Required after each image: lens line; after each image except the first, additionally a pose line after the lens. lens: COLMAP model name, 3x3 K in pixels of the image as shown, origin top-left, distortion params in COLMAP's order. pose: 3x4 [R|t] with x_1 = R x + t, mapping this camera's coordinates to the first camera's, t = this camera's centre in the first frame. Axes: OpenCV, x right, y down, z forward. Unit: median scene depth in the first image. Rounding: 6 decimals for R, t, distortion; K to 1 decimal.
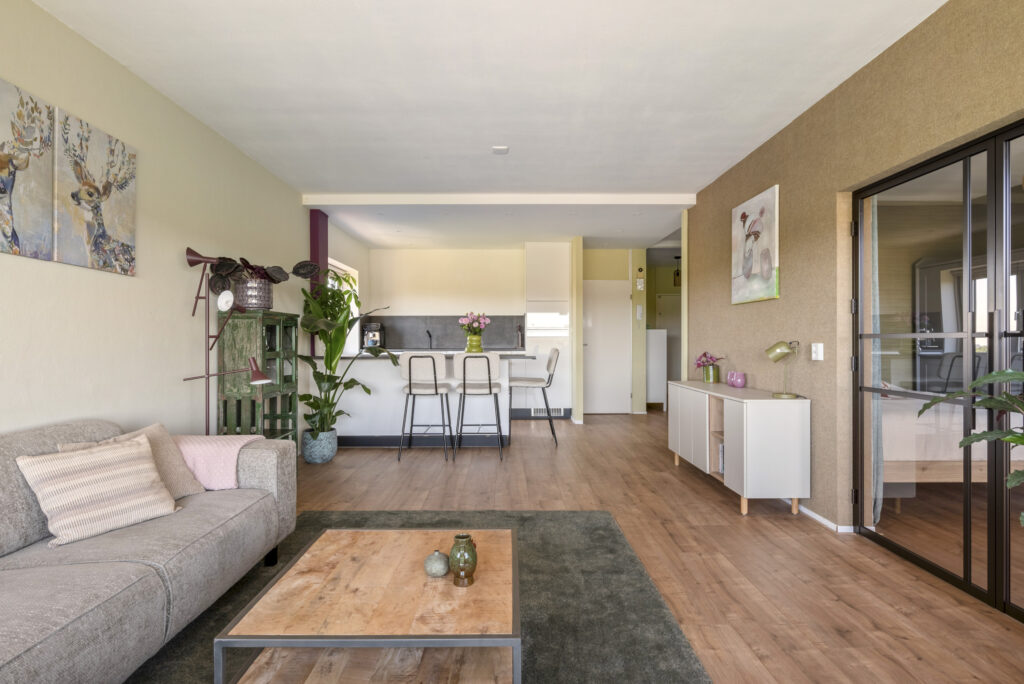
lens RADIAL K [[516.9, 0, 510.4], [0, 516.9, 341.0], [0, 0, 1]] dist [0.001940, 0.000416]
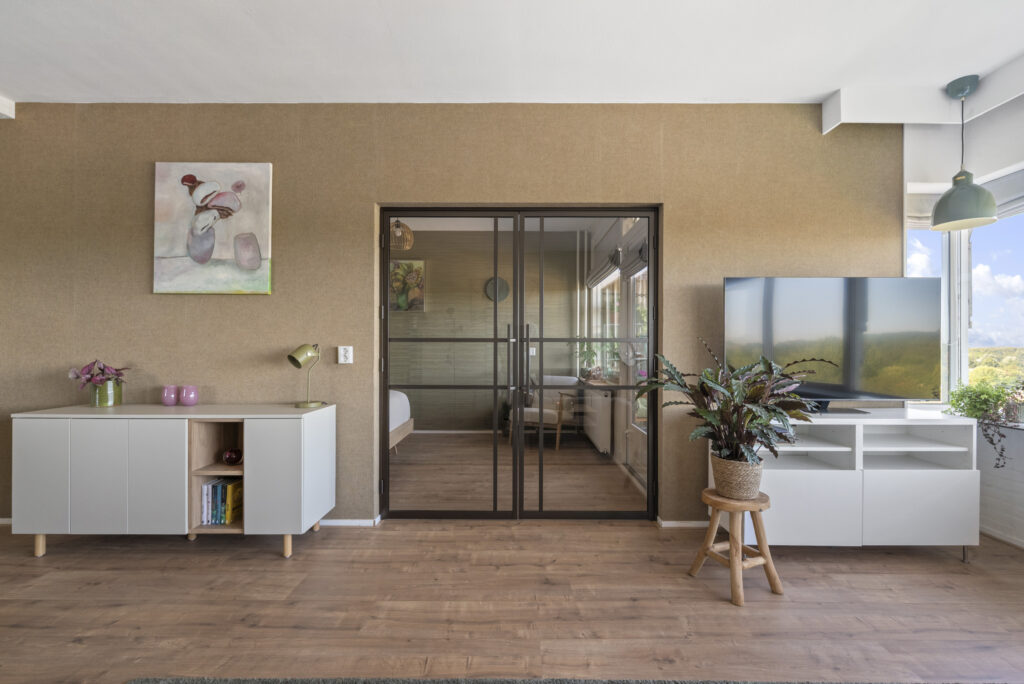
lens RADIAL K [[442.8, 0, 517.4], [0, 442.8, 346.9], [0, 0, 1]] dist [-0.000512, -0.000278]
pose [[0.010969, 0.005273, 0.999926, -0.211731], [-0.001472, 0.999985, -0.005257, 0.008107], [-0.999939, -0.001414, 0.010976, 0.559490]]
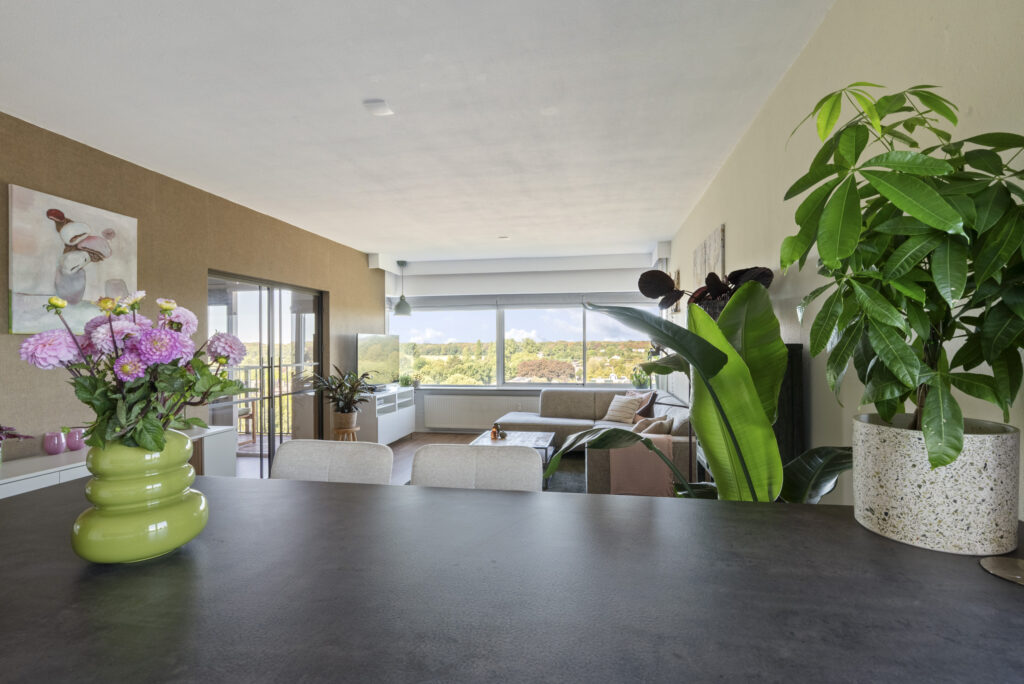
lens RADIAL K [[478.9, 0, 514.9], [0, 478.9, 342.9], [0, 0, 1]] dist [-0.000624, 0.000056]
pose [[-0.983637, 0.010609, 0.179847, -0.323394], [0.010174, 0.999943, -0.003340, -0.059166], [-0.179872, -0.001455, -0.983689, 1.688240]]
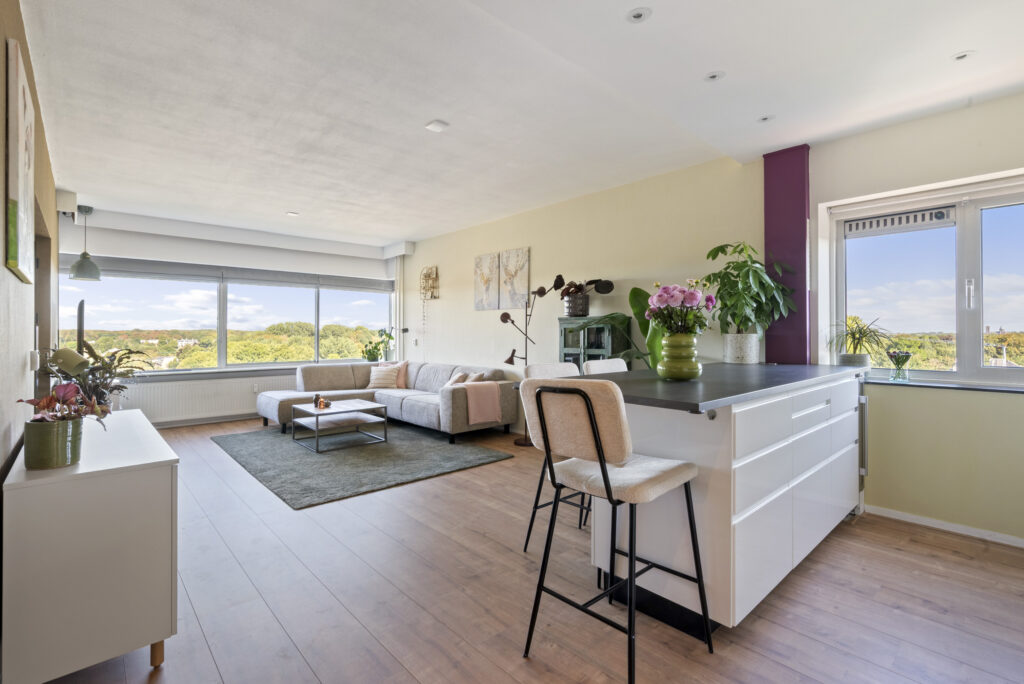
lens RADIAL K [[473.4, 0, 517.8], [0, 473.4, 330.6], [0, 0, 1]] dist [-0.000547, 0.000033]
pose [[-0.741527, 0.000307, -0.670923, 0.443726], [0.002787, 0.999993, -0.002622, -0.020825], [0.670917, -0.003814, -0.741522, 1.791423]]
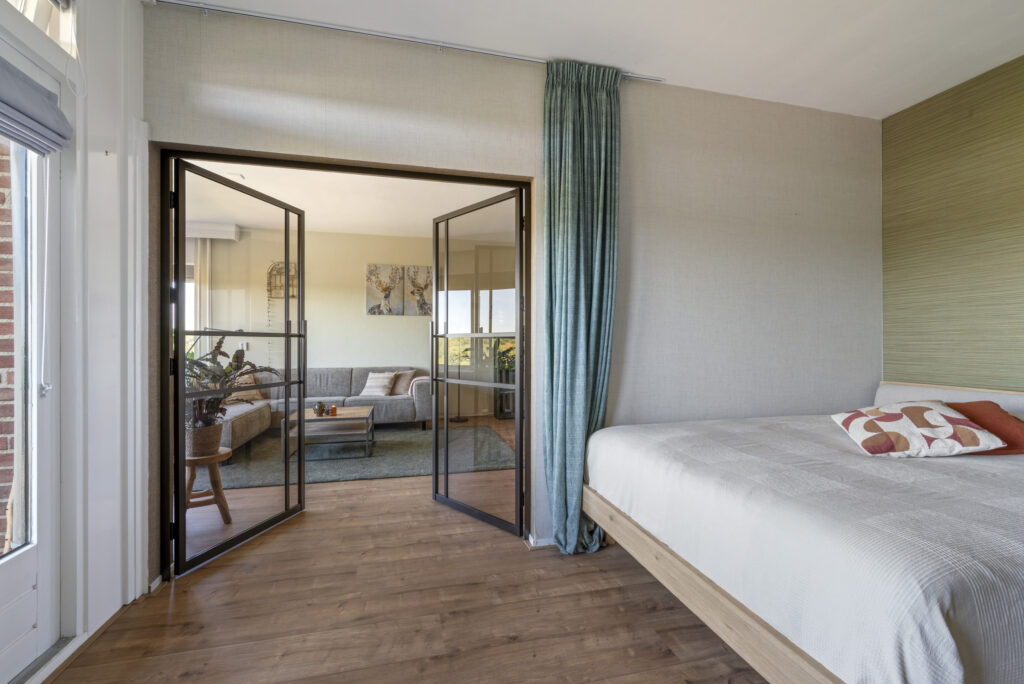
lens RADIAL K [[442.8, 0, 517.4], [0, 442.8, 346.9], [0, 0, 1]] dist [-0.000512, -0.000278]
pose [[0.243354, 0.012199, -0.969861, 1.162241], [-0.001660, 0.999925, 0.012161, 0.002635], [0.969936, -0.001350, 0.243356, 0.621912]]
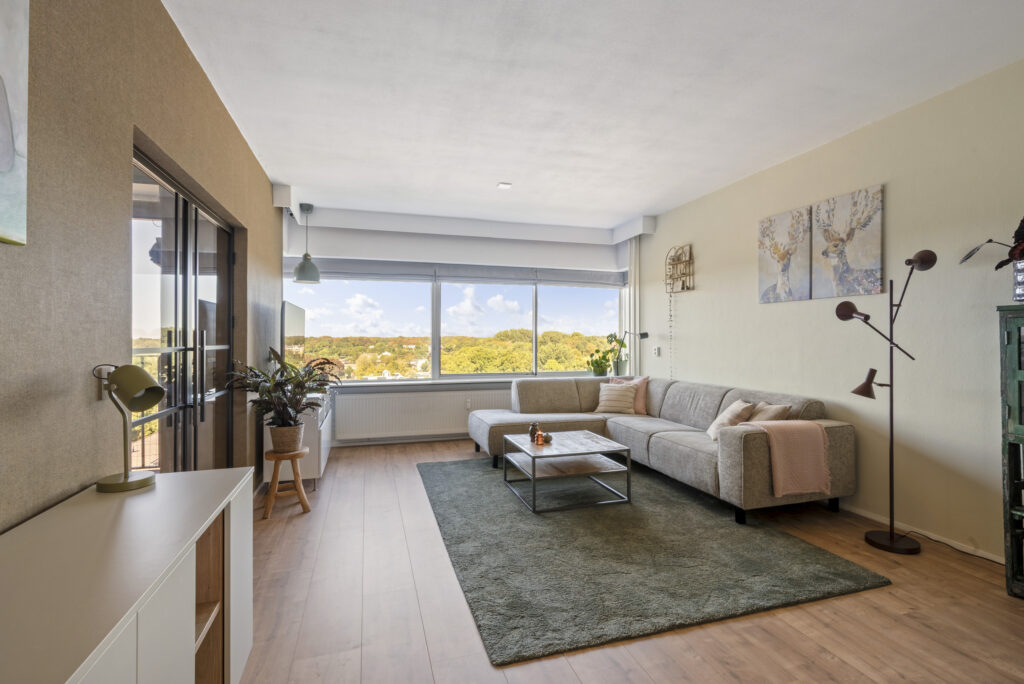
lens RADIAL K [[483.8, 0, 516.5], [0, 483.8, 336.9], [0, 0, 1]] dist [0.000140, -0.000012]
pose [[-0.957684, 0.003315, -0.287803, 0.284039], [0.004729, 0.999980, -0.004220, -0.019371], [0.287783, -0.005402, -0.957680, 1.353437]]
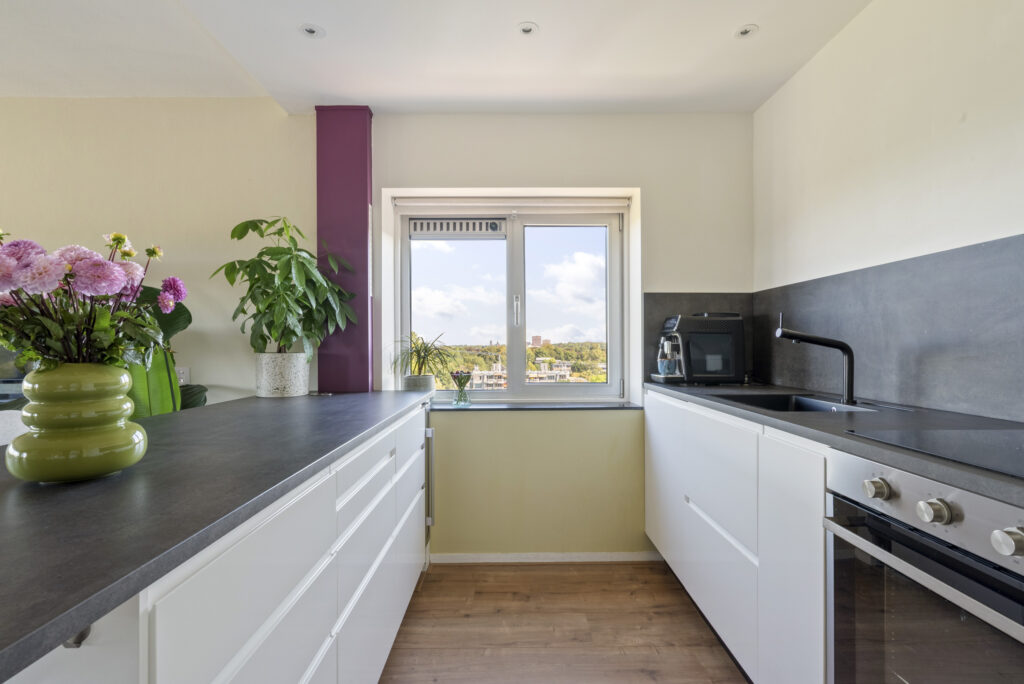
lens RADIAL K [[478.9, 0, 514.9], [0, 478.9, 342.9], [0, 0, 1]] dist [-0.000624, 0.000056]
pose [[-0.004157, -0.001468, -0.999990, 0.146084], [0.004146, 0.999990, -0.001485, -0.027289], [0.999983, -0.004152, -0.004151, 1.713323]]
